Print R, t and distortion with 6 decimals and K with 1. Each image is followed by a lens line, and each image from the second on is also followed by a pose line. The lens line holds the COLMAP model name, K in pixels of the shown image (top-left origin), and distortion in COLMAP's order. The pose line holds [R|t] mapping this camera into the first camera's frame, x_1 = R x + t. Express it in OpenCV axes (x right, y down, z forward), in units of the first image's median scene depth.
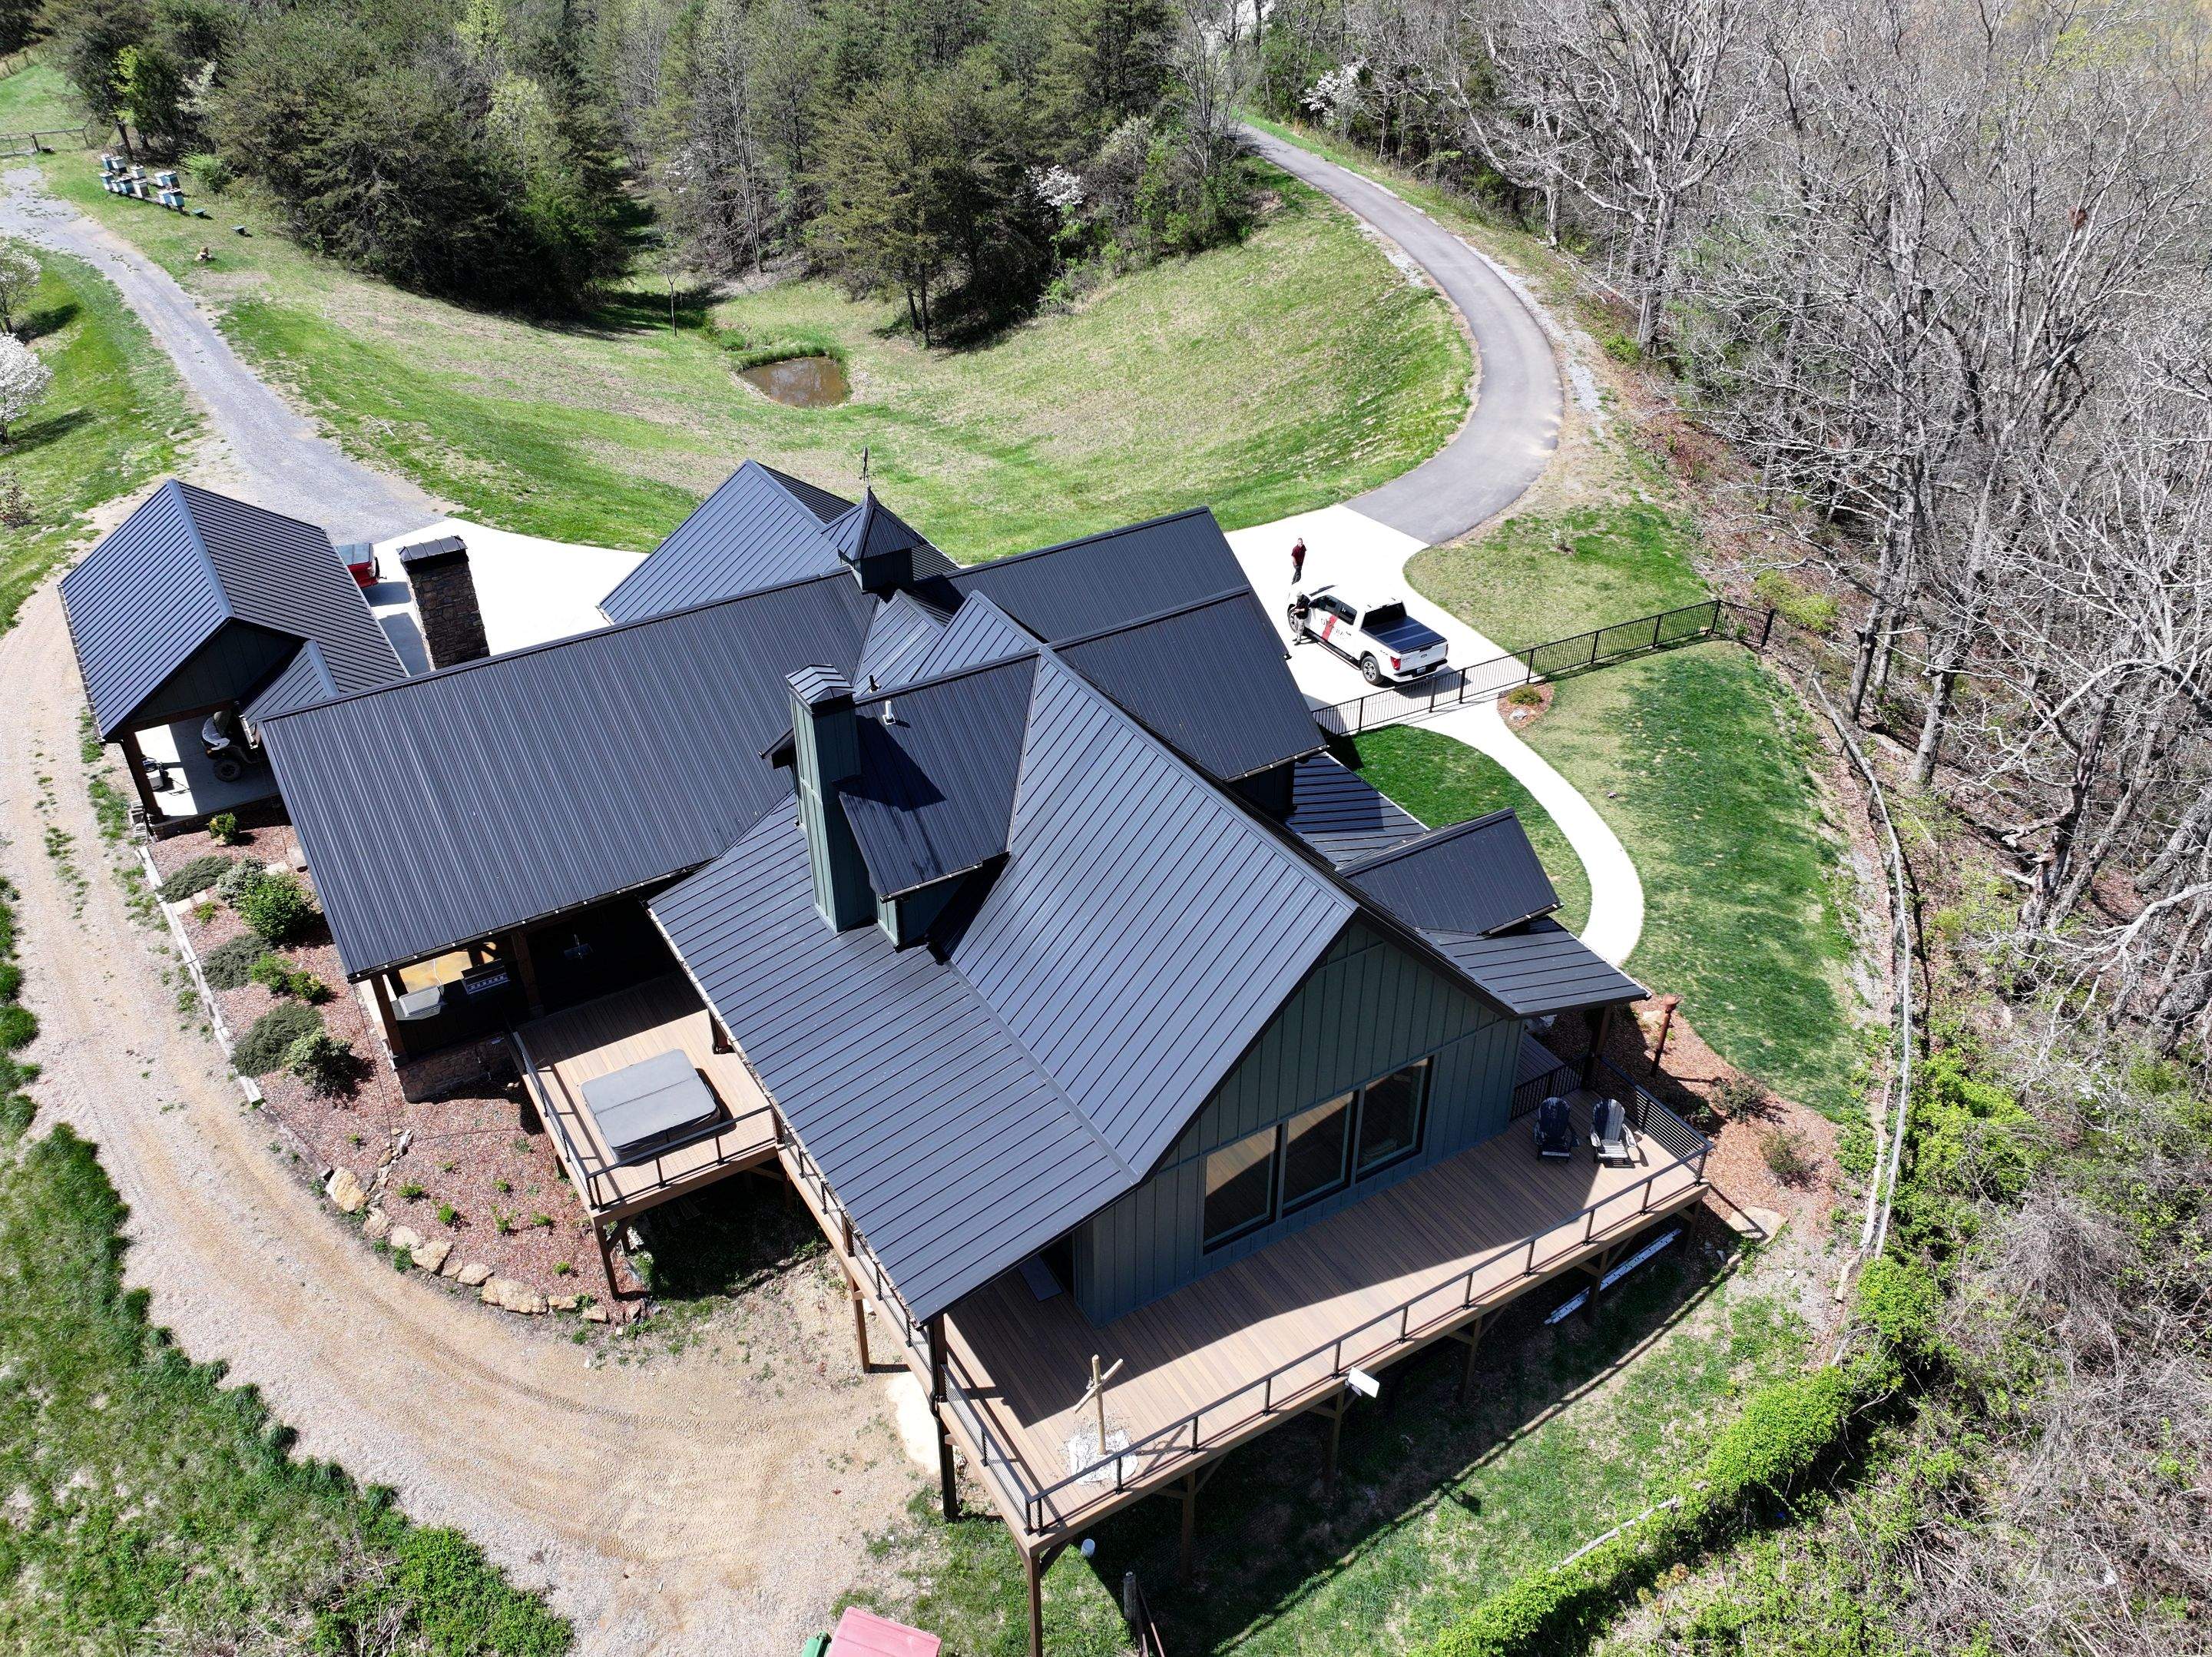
lens RADIAL K [[1758.7, 0, 1109.7], [0, 1758.7, 833.3], [0, 0, 1]] dist [-0.007117, 0.020700]
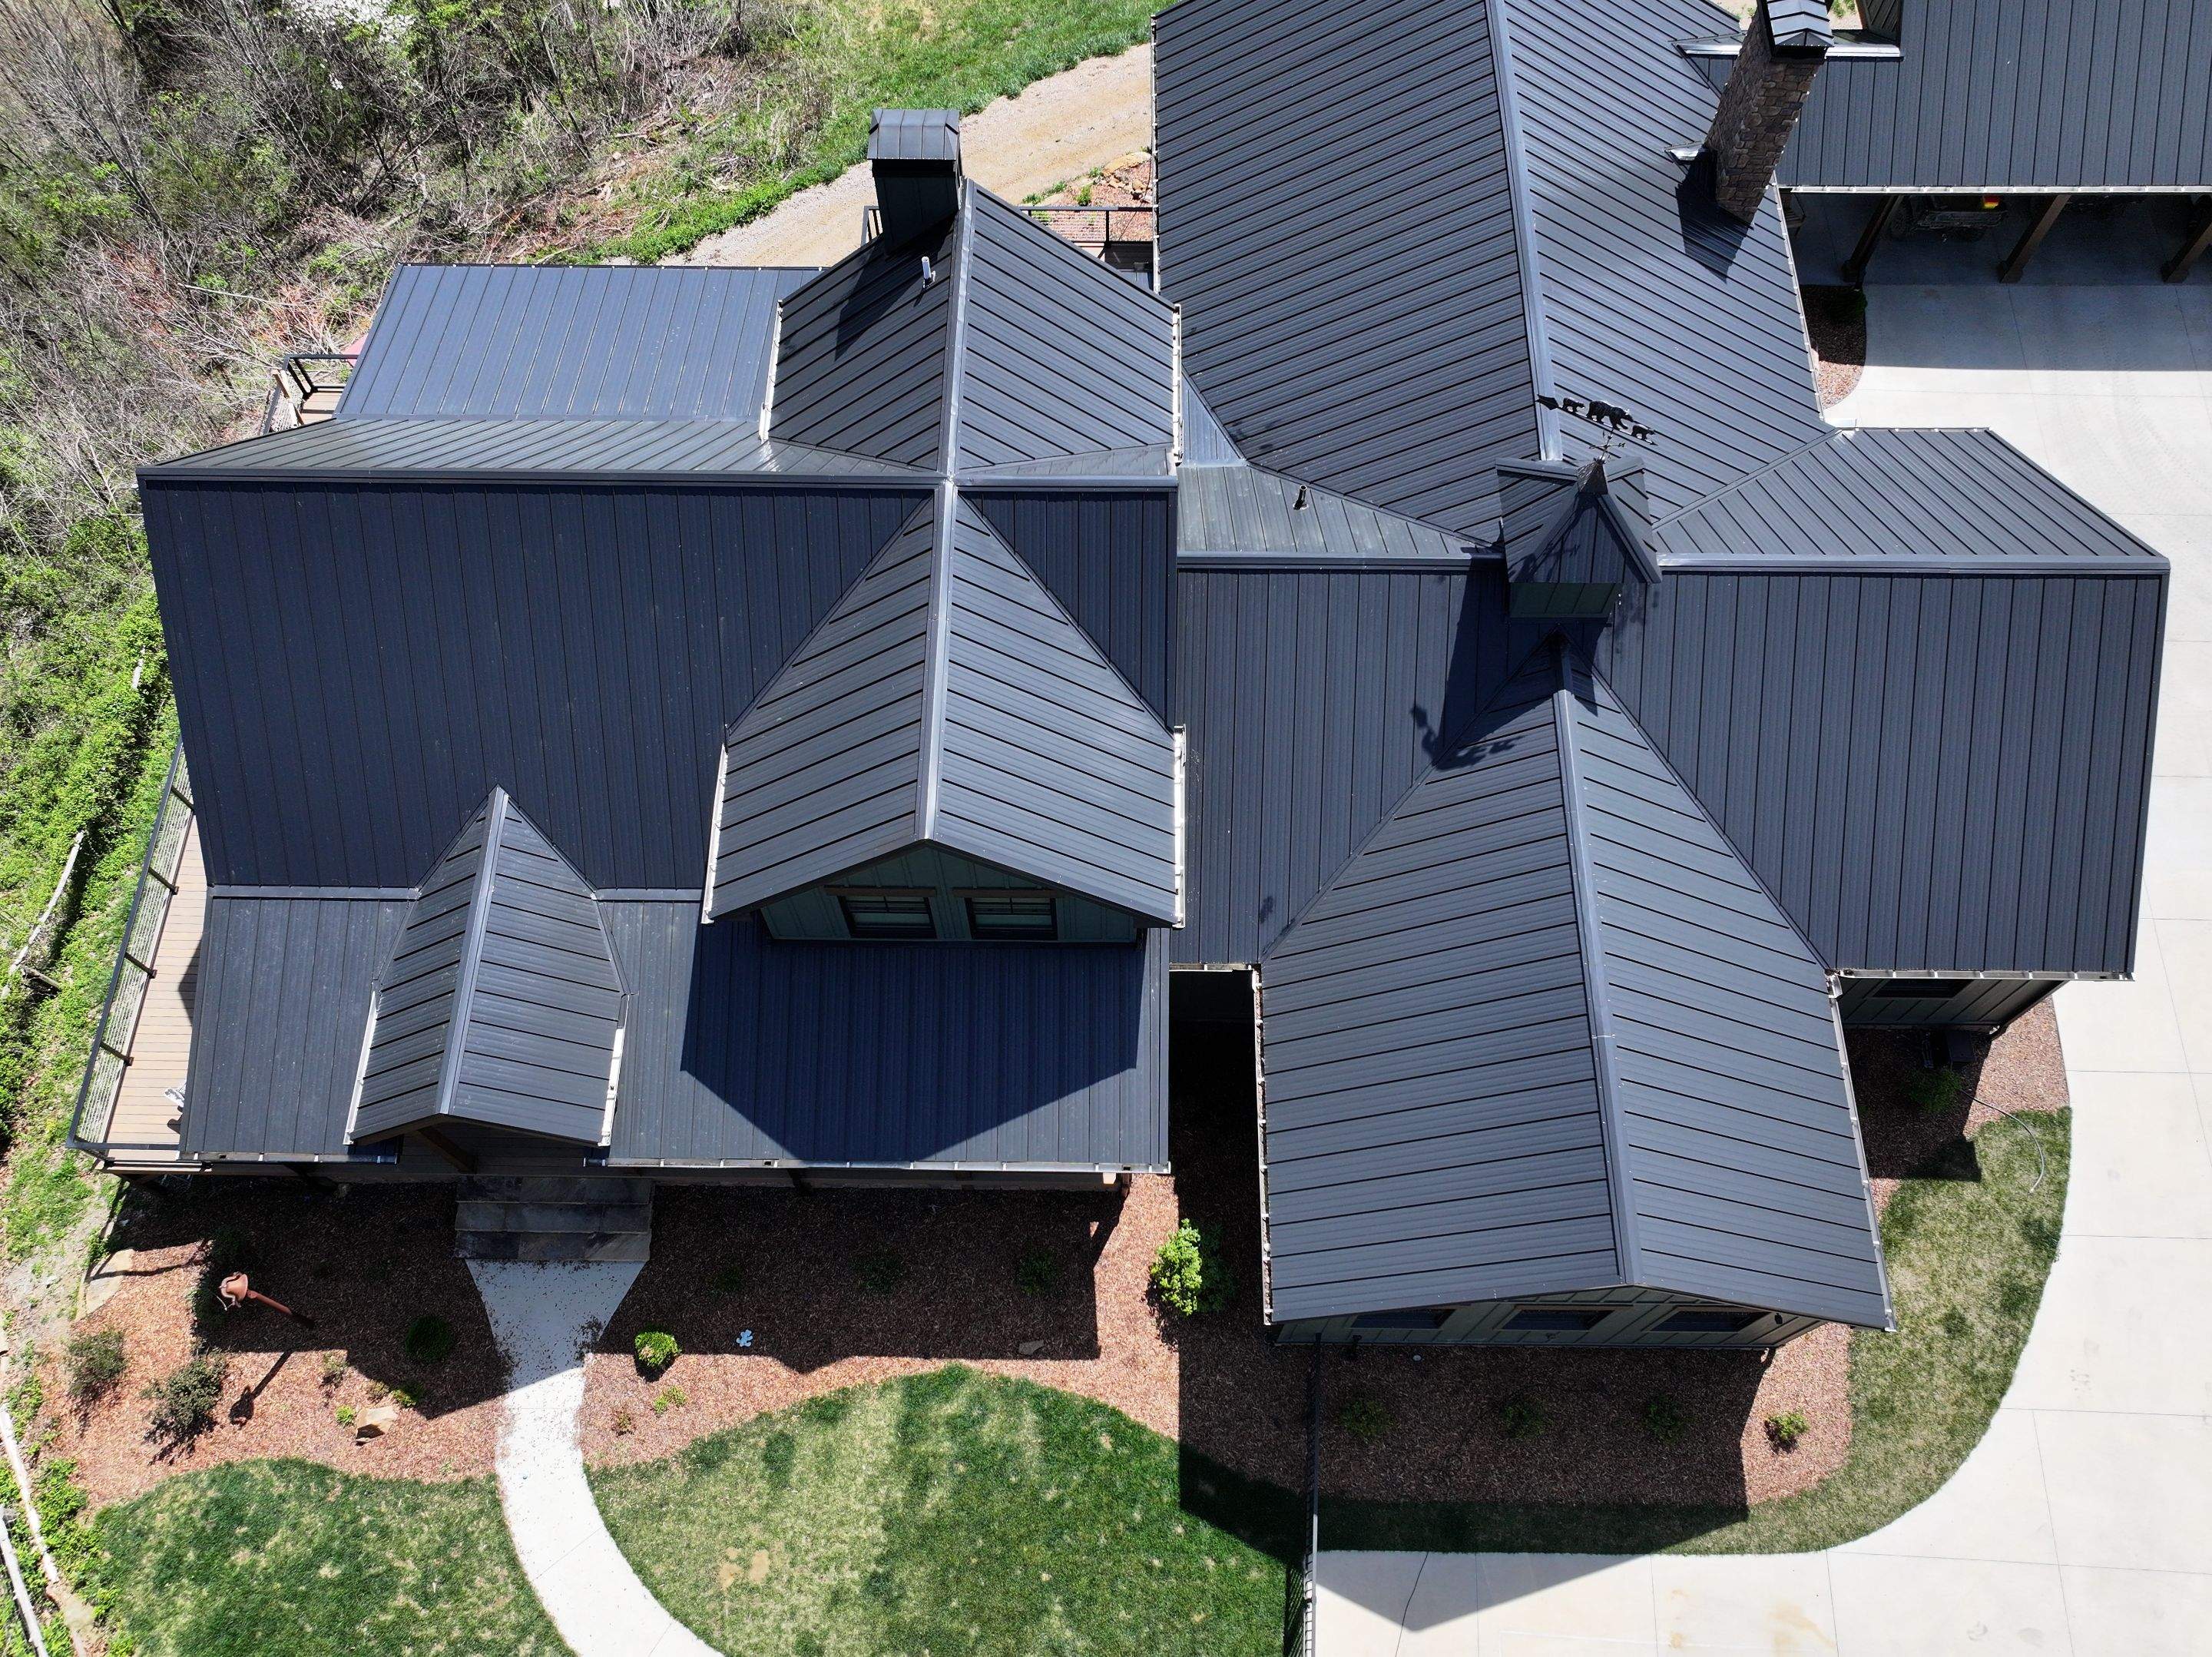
lens RADIAL K [[1758.7, 0, 1107.2], [0, 1758.7, 835.3], [0, 0, 1]] dist [-0.007117, 0.020700]
pose [[-0.528482, 0.767798, -0.362206, 0.249677], [-0.471462, 0.089373, 0.877346, -0.655564], [0.705996, 0.634428, 0.314756, 0.896429]]
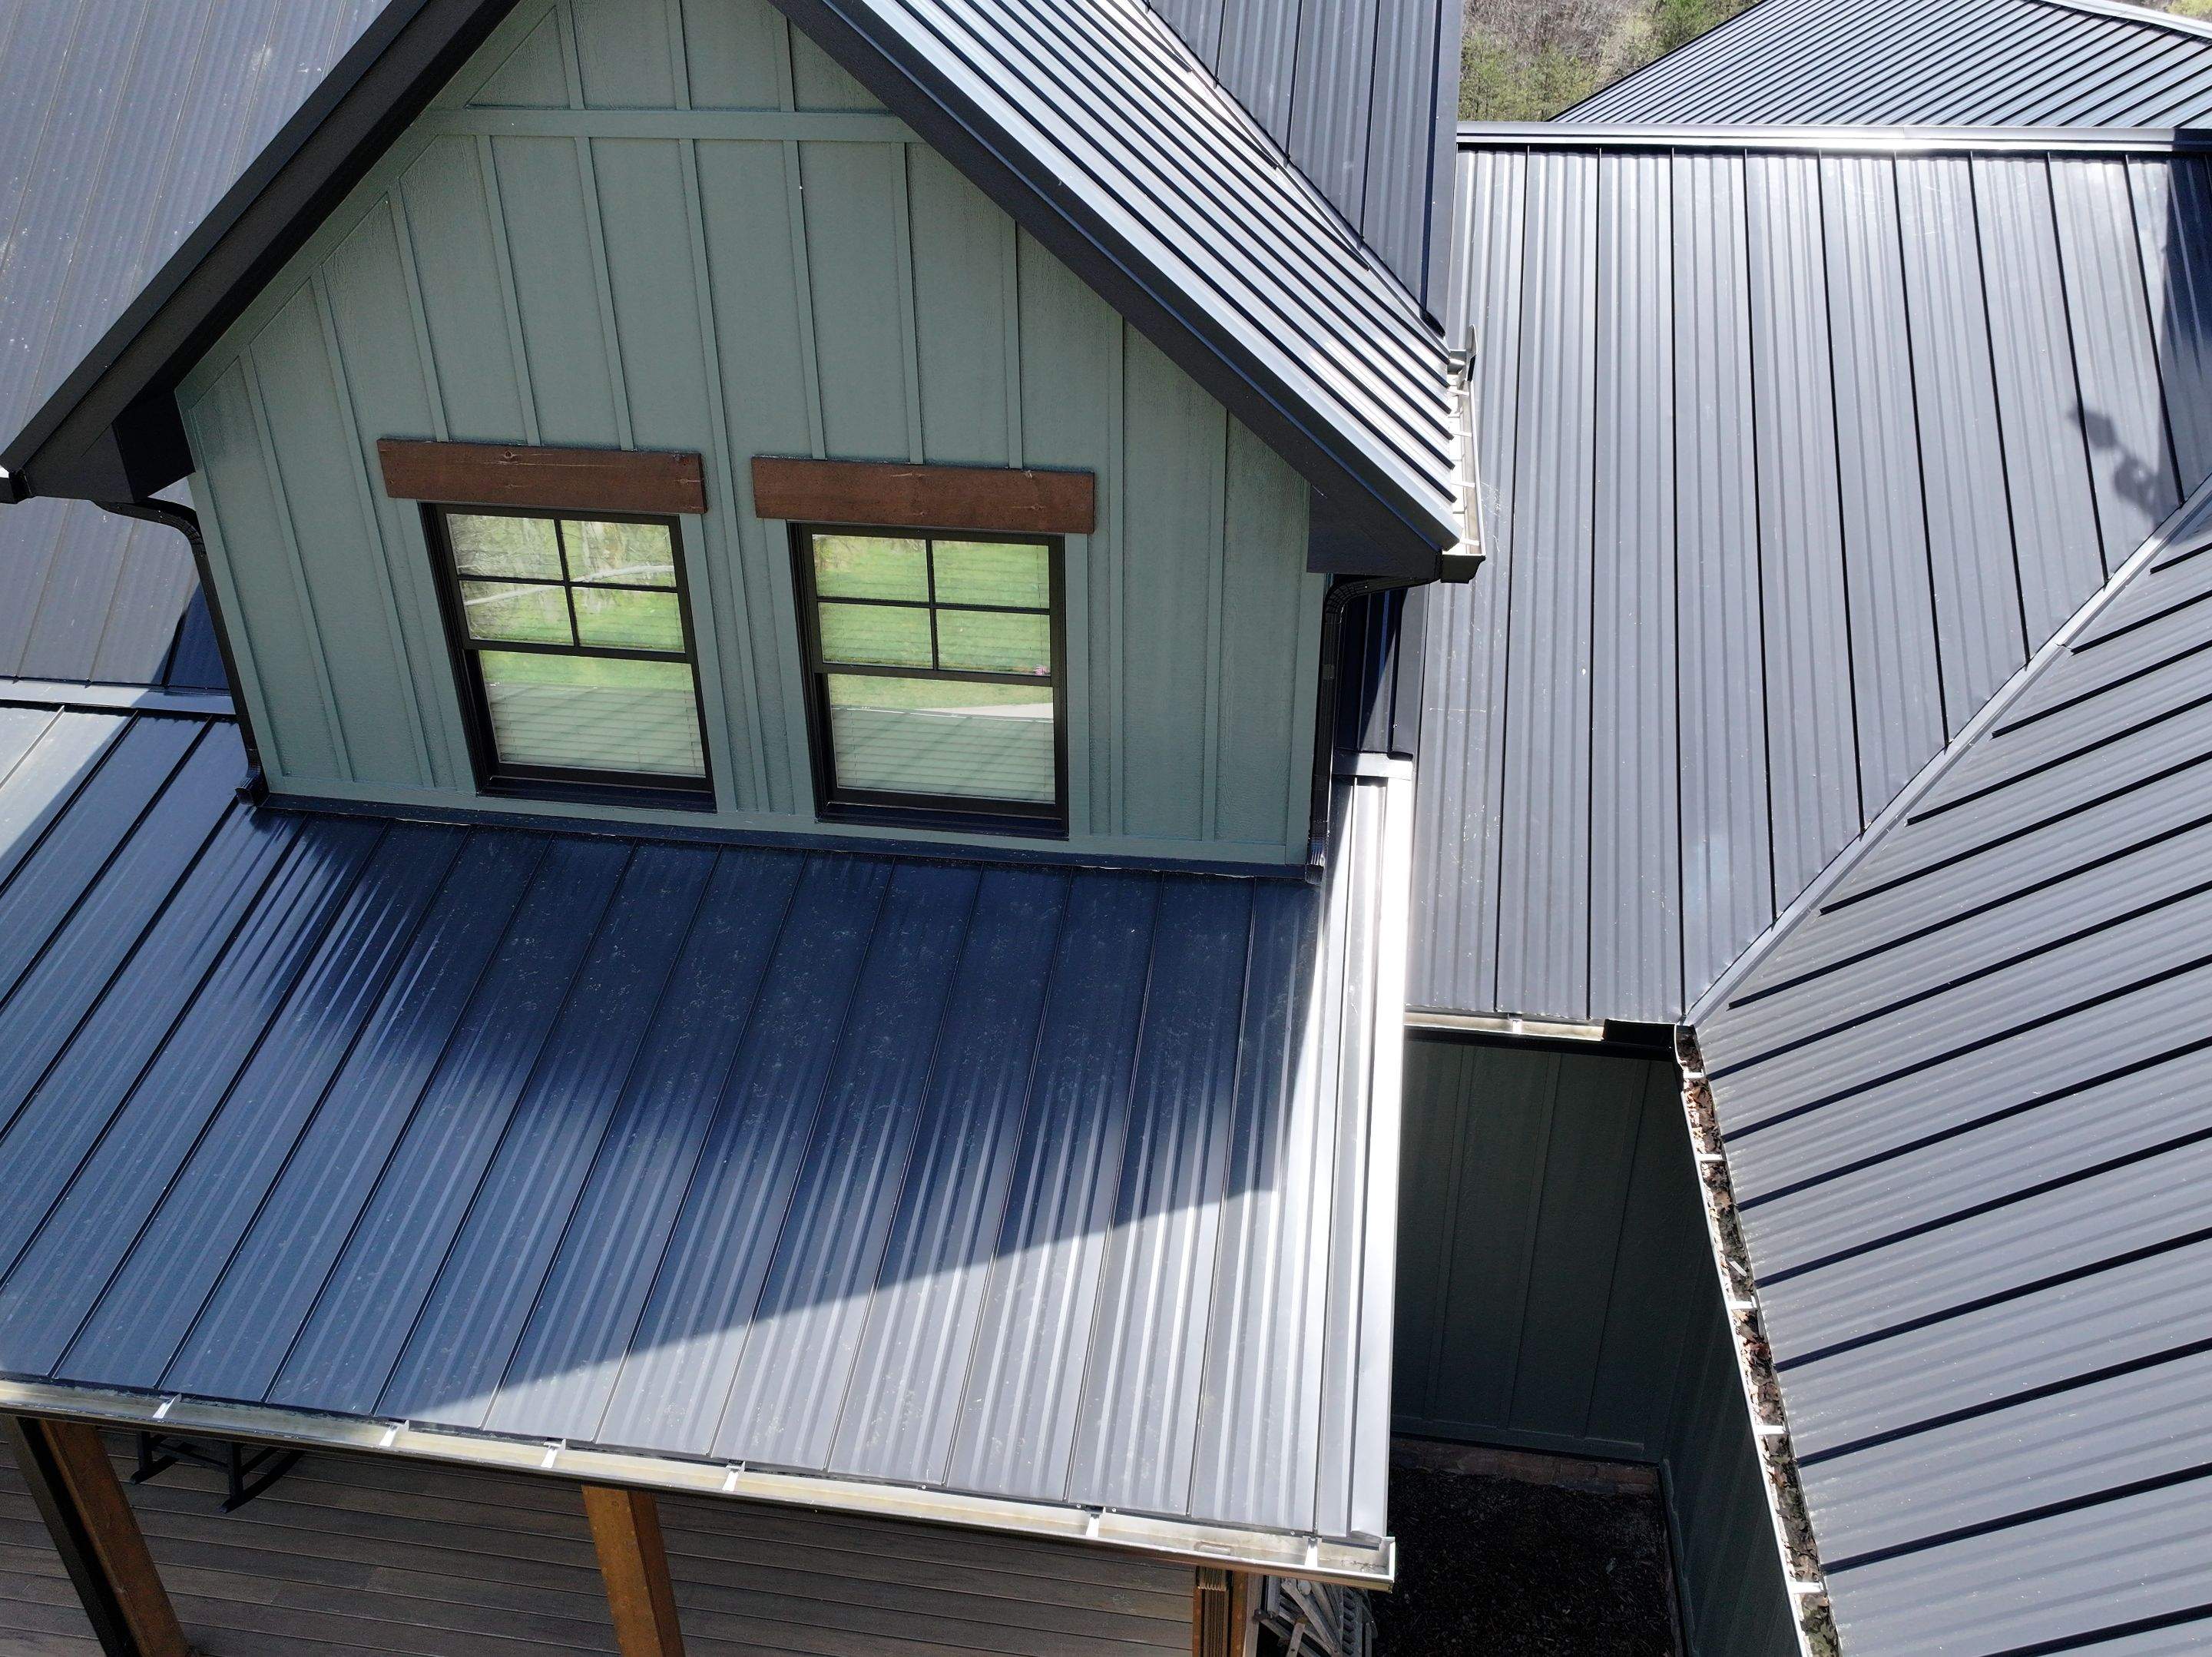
lens RADIAL K [[1758.7, 0, 1096.3], [0, 1758.7, 818.3], [0, 0, 1]] dist [-0.007117, 0.020700]
pose [[-0.643388, 0.382296, -0.663251, 0.191528], [-0.423599, 0.543879, 0.724403, -0.225804], [0.637665, 0.747024, -0.187985, 1.156779]]
